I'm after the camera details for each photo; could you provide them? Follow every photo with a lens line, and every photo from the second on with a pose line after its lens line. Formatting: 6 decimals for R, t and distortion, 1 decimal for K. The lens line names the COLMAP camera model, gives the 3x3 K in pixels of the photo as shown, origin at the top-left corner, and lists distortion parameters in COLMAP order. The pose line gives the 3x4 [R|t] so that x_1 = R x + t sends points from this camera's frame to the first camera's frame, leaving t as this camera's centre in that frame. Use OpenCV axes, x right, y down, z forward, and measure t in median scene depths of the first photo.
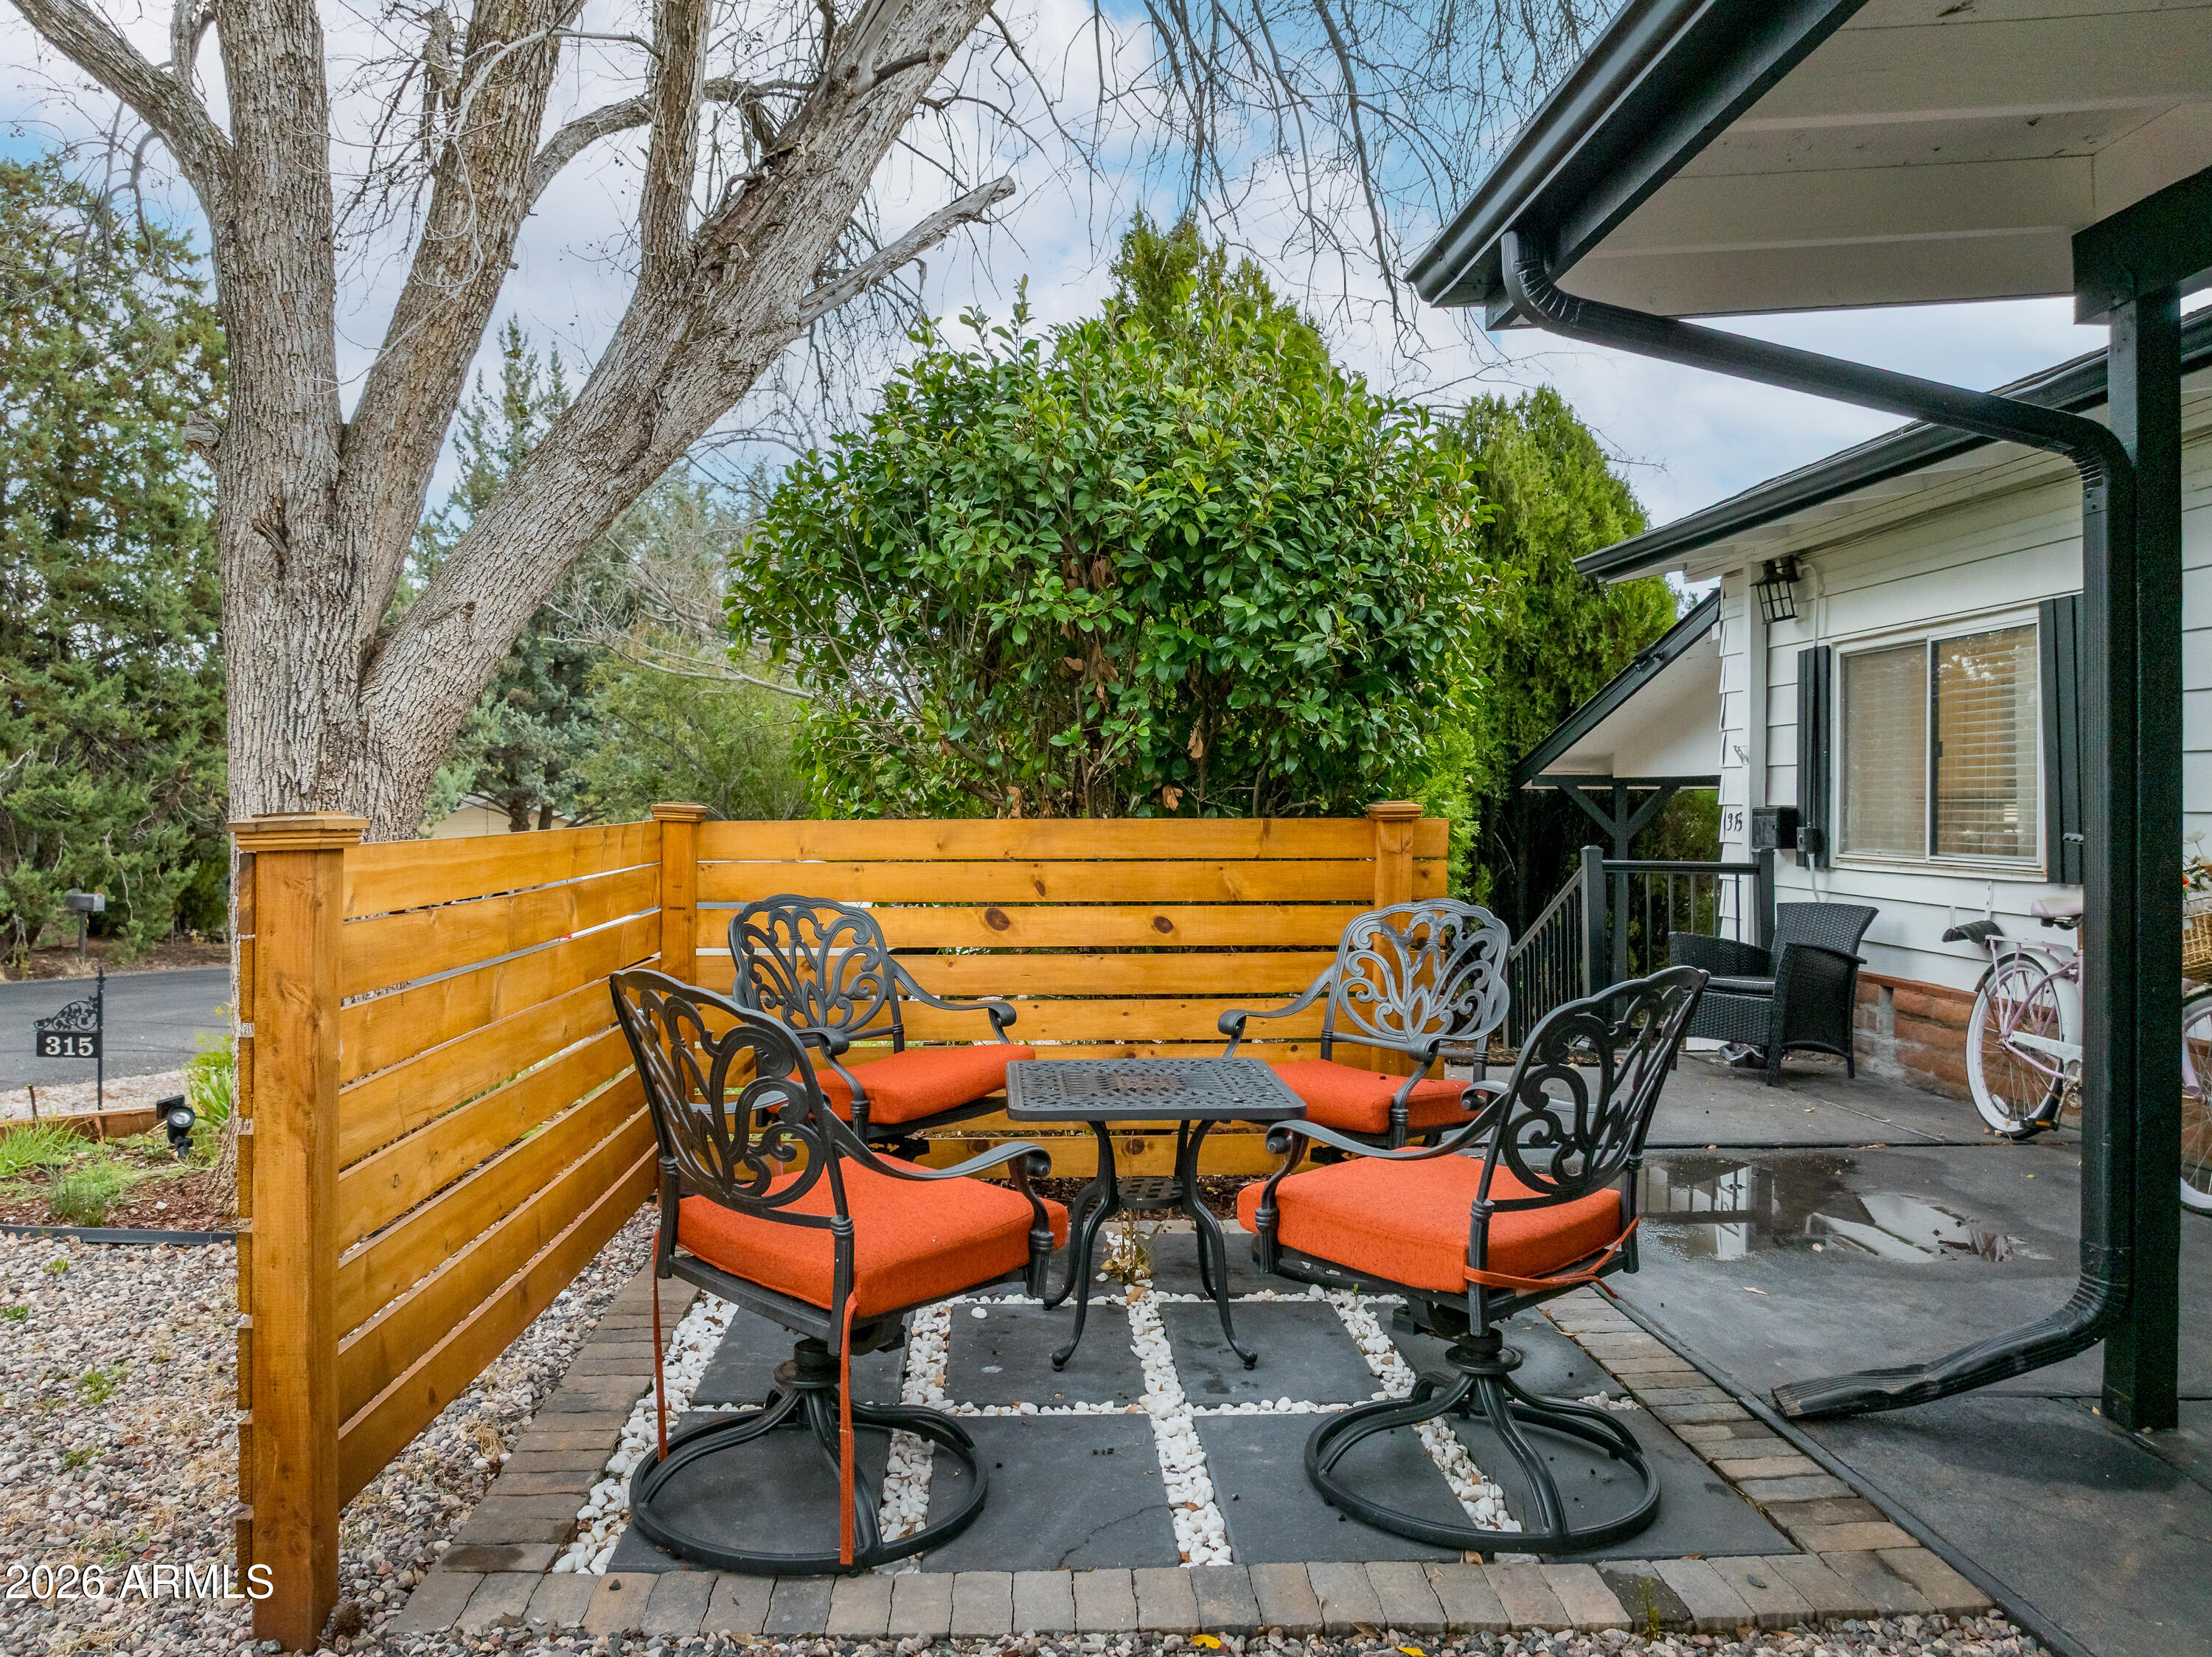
lens RADIAL K [[1580.4, 0, 1110.4], [0, 1580.4, 821.5], [0, 0, 1]] dist [-0.037239, -0.003225]
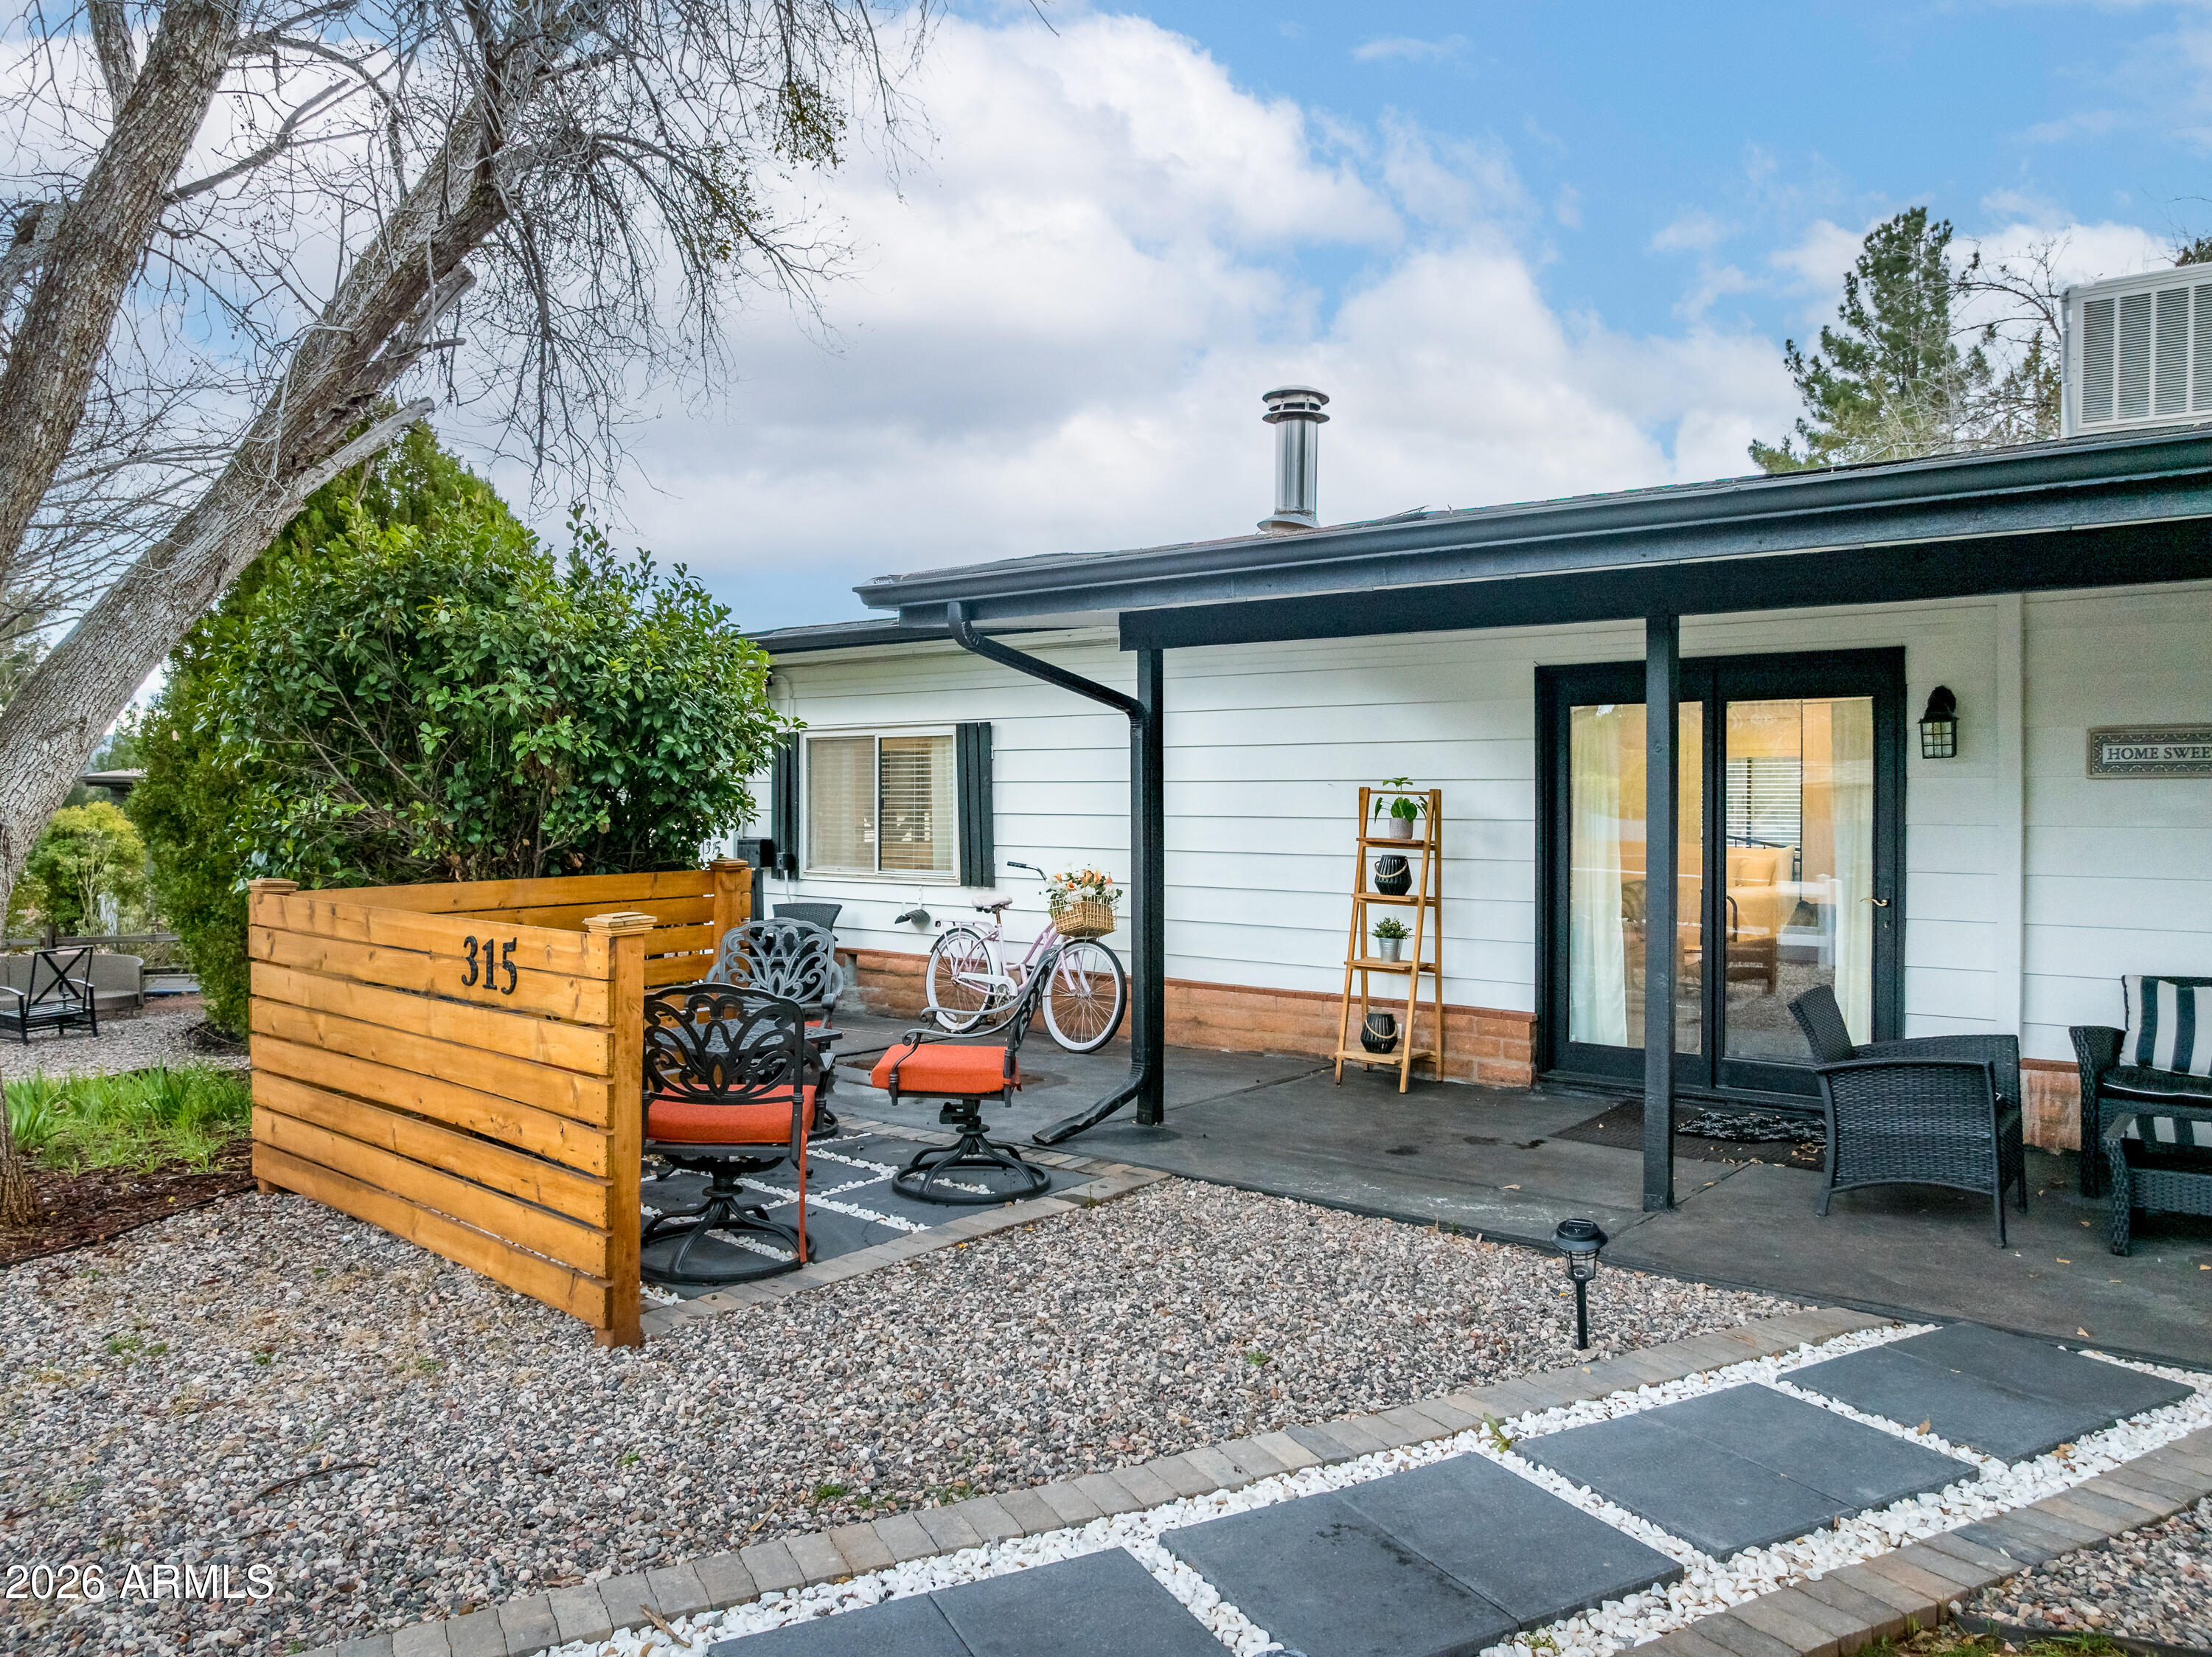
lens RADIAL K [[1580.4, 0, 1111.0], [0, 1580.4, 814.9], [0, 0, 1]] dist [-0.037239, -0.003225]
pose [[0.660121, -0.012996, 0.751046, -0.781936], [0.010780, 0.999911, 0.007827, -0.067238], [-0.751082, 0.002930, 0.660203, -0.363084]]
